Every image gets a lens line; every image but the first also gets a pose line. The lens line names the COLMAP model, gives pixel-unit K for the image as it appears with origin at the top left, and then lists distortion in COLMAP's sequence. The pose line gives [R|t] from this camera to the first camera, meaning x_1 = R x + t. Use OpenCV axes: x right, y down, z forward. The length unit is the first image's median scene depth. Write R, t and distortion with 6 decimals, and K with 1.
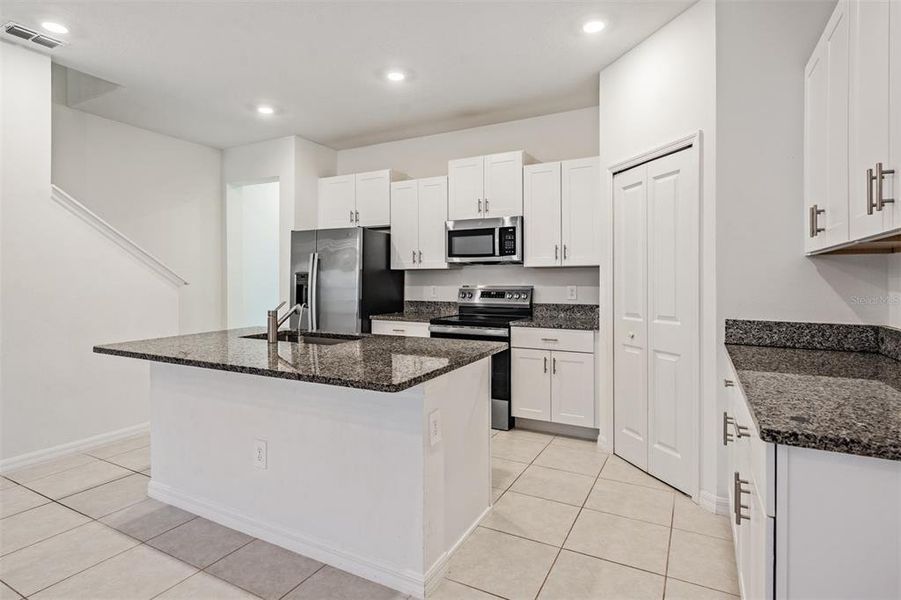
lens RADIAL K [[475.3, 0, 474.6], [0, 475.3, 281.0], [0, 0, 1]] dist [0.007782, -0.002736]
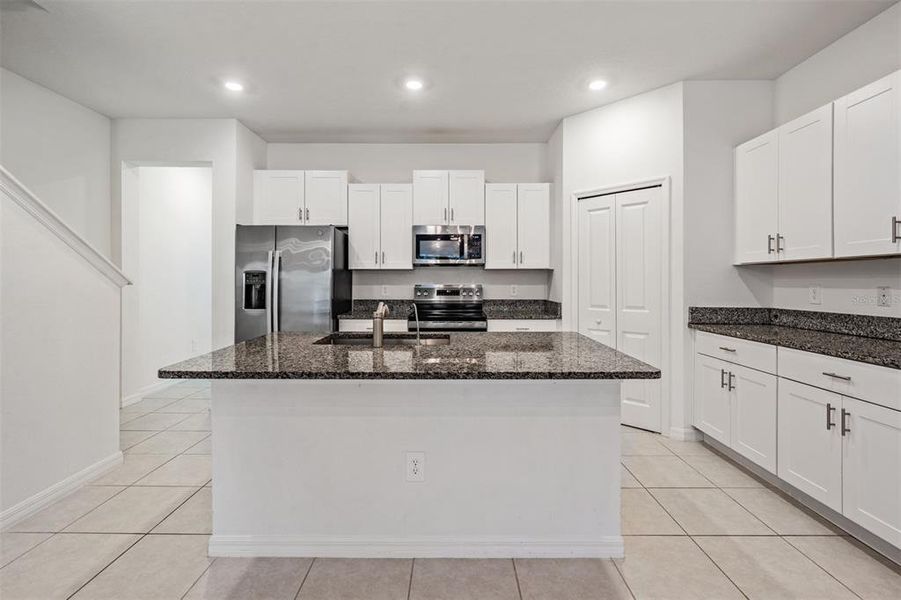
lens RADIAL K [[394.6, 0, 467.2], [0, 394.6, 282.1], [0, 0, 1]] dist [0.003504, 0.000066]
pose [[0.882680, 0.000573, 0.469973, -0.414485], [-0.001475, 0.999998, 0.001550, 0.001716], [-0.469971, -0.002062, 0.882679, 0.157989]]
